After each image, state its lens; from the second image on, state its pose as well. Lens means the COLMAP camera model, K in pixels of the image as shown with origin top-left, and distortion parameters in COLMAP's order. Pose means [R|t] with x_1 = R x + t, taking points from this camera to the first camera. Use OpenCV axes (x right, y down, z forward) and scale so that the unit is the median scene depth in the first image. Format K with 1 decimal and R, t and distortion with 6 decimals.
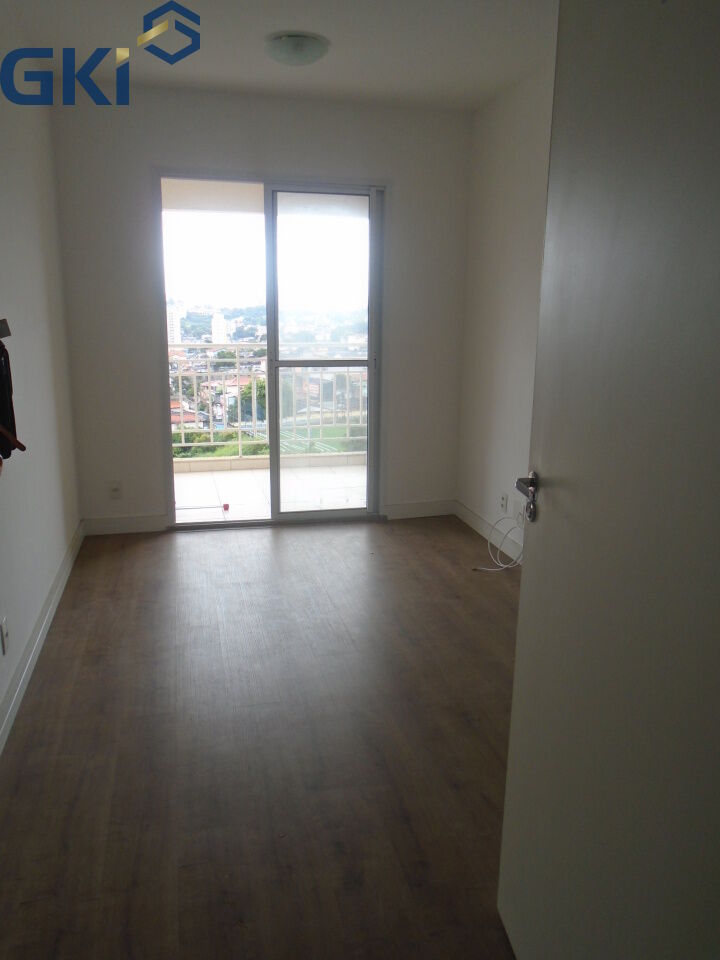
lens RADIAL K [[727.5, 0, 363.8], [0, 727.5, 475.6], [0, 0, 1]] dist [-0.024589, 0.010039]
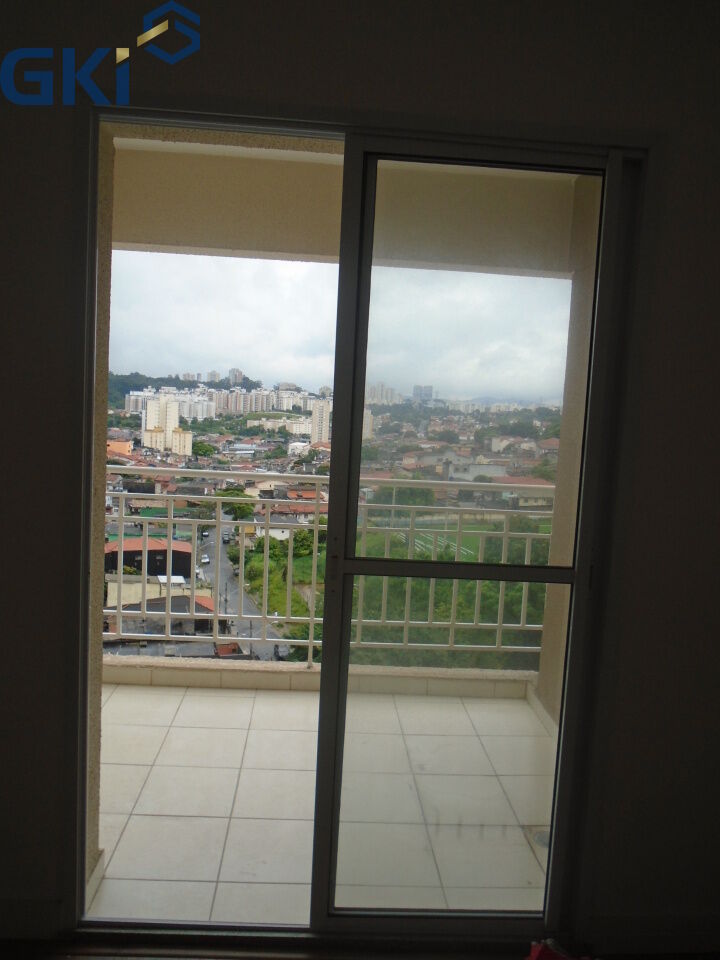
lens RADIAL K [[727.5, 0, 358.4], [0, 727.5, 473.3], [0, 0, 1]] dist [-0.024589, 0.010039]
pose [[0.978207, 0.061741, -0.198240, -0.035078], [-0.087989, 0.988063, -0.126447, -0.151538], [0.188067, 0.141134, 0.971963, 0.586153]]
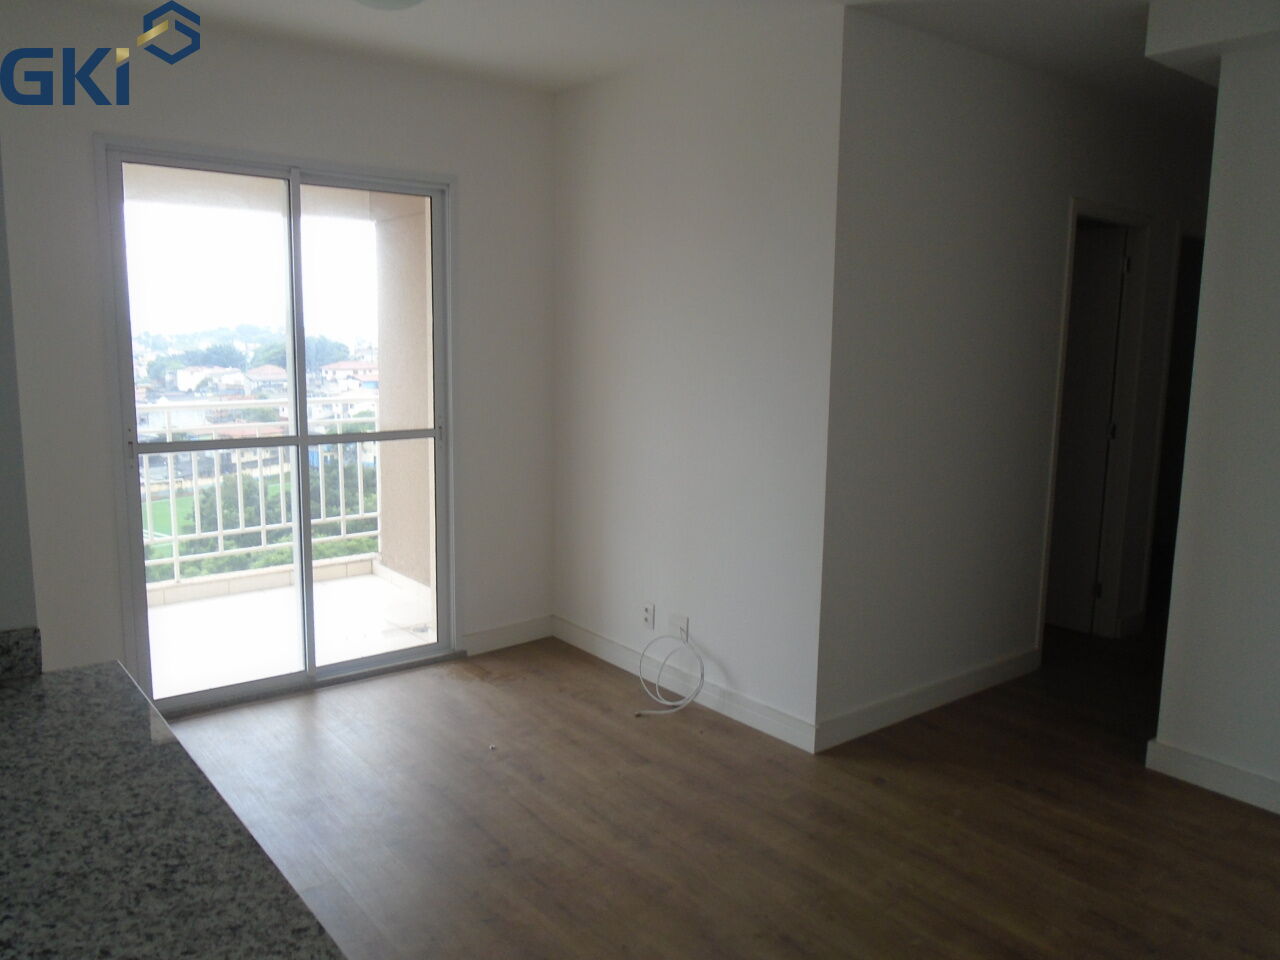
lens RADIAL K [[970.0, 0, 645.0], [0, 970.0, 481.3], [0, 0, 1]] dist [-0.024589, 0.010039]
pose [[0.909458, -0.059696, 0.411488, -0.193874], [0.089002, 0.994651, -0.052413, -0.044124], [-0.406158, 0.084290, 0.909907, 0.088199]]
